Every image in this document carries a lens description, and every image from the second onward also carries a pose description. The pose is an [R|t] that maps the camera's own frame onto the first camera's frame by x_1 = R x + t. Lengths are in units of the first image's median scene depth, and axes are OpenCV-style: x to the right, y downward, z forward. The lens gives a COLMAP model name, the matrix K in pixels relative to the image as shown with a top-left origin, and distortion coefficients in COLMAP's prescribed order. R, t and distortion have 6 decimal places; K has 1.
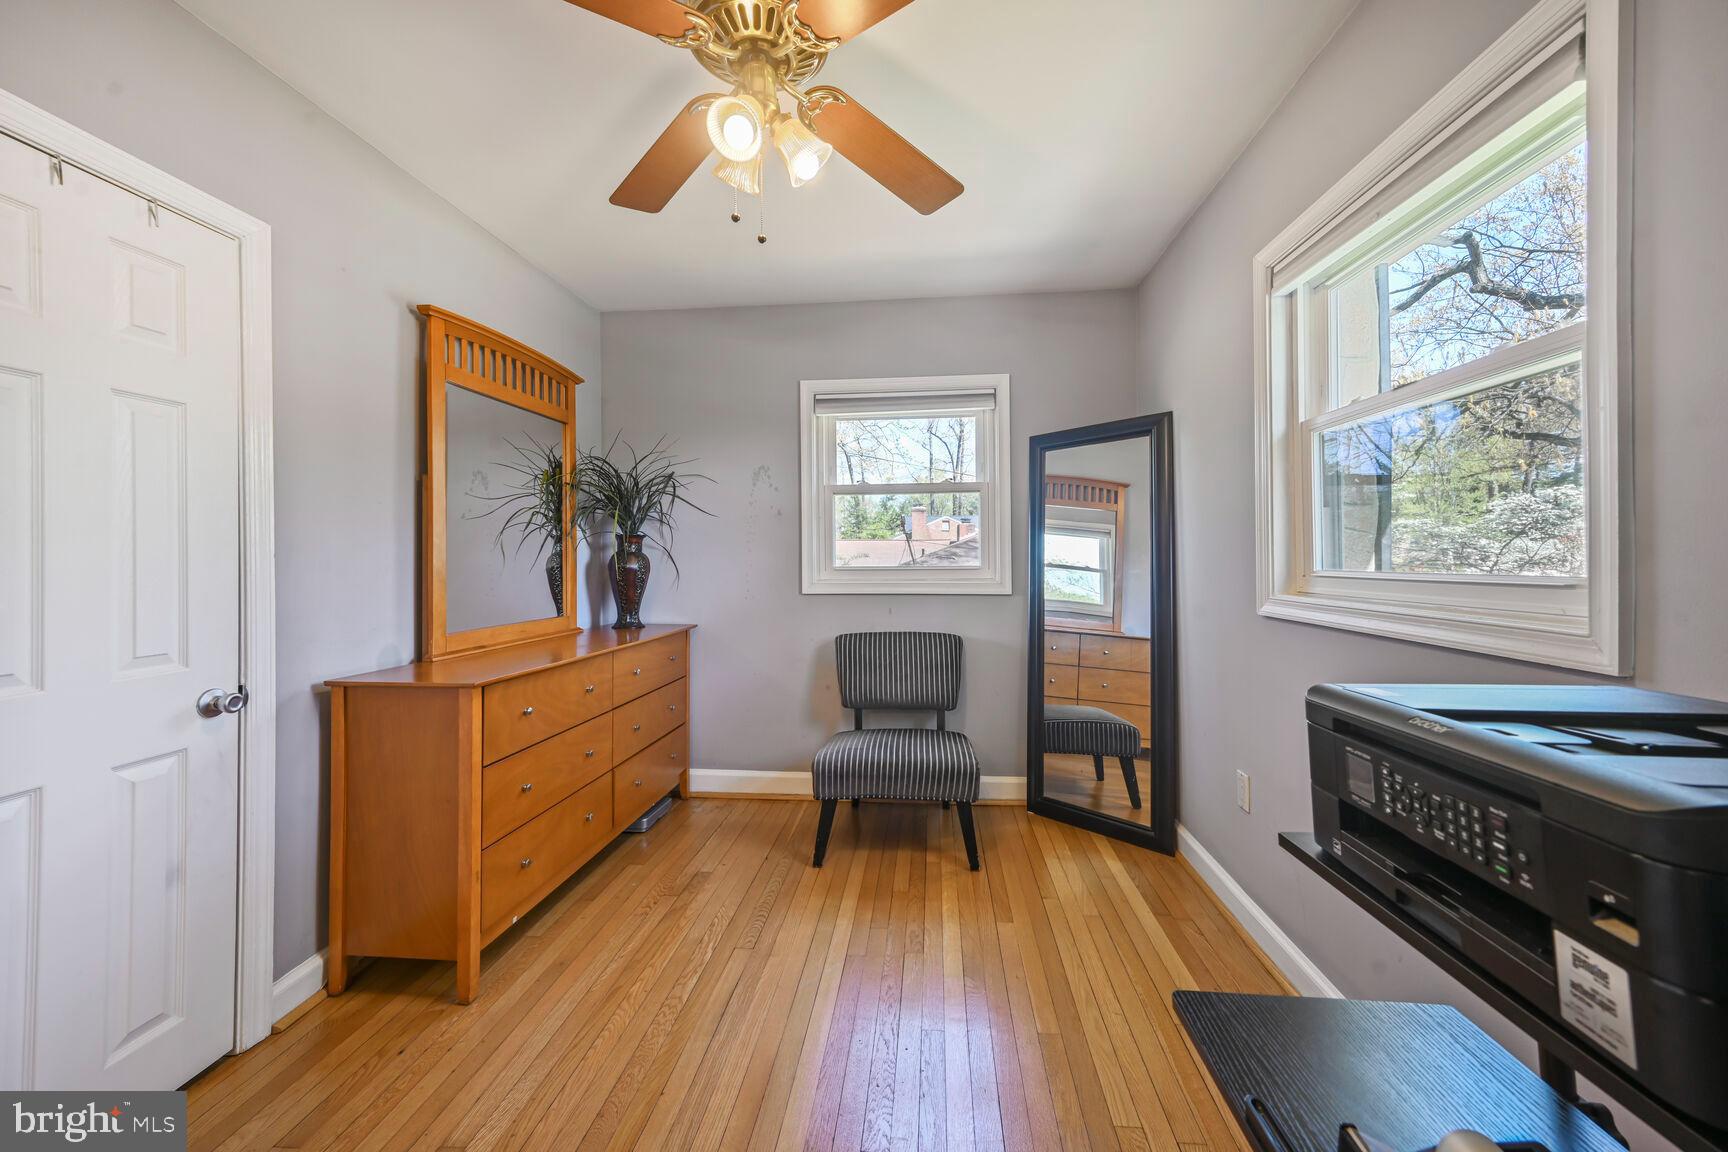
lens RADIAL K [[690.4, 0, 851.5], [0, 690.4, 546.3], [0, 0, 1]] dist [0.010783, 0.000147]
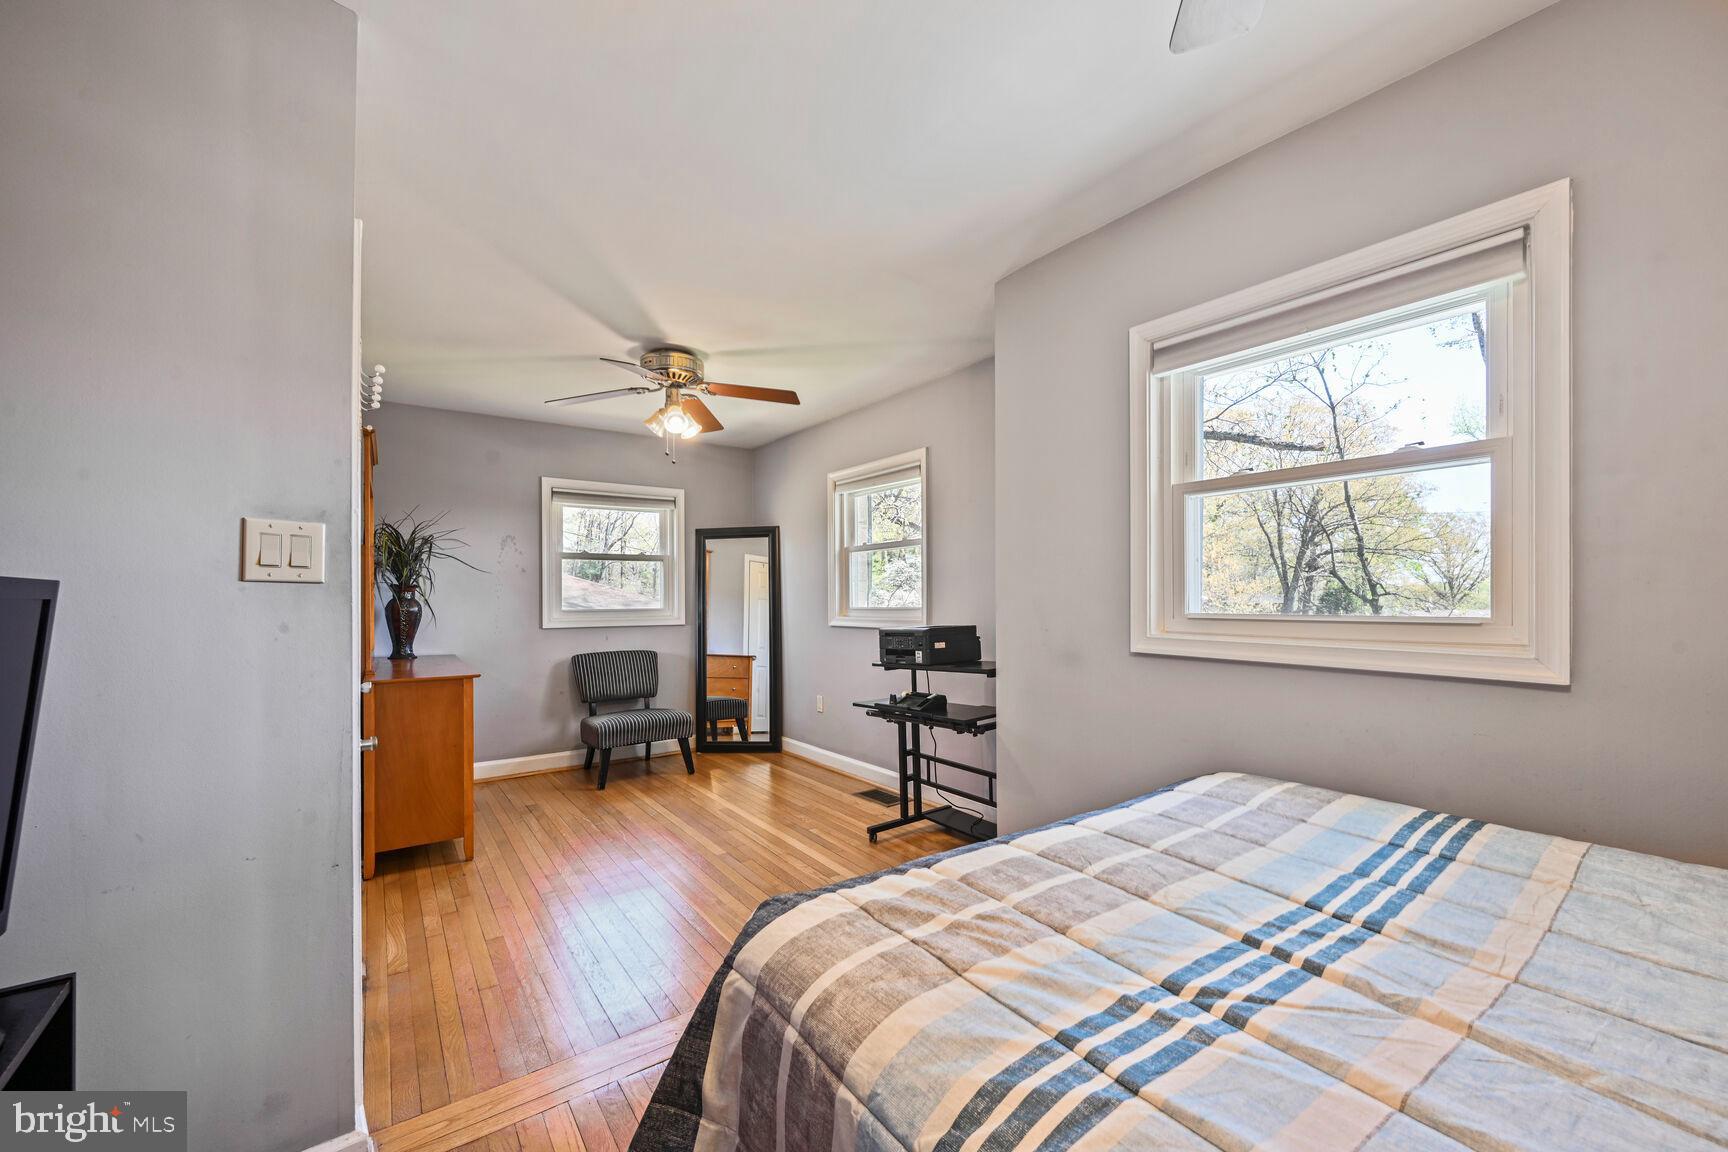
lens RADIAL K [[690.4, 0, 871.4], [0, 690.4, 589.2], [0, 0, 1]] dist [0.010783, 0.000147]
pose [[0.747985, 0.009810, 0.663643, -0.529356], [-0.007706, 0.999952, -0.006095, -0.007637], [-0.663671, -0.000555, 0.748025, -0.524652]]
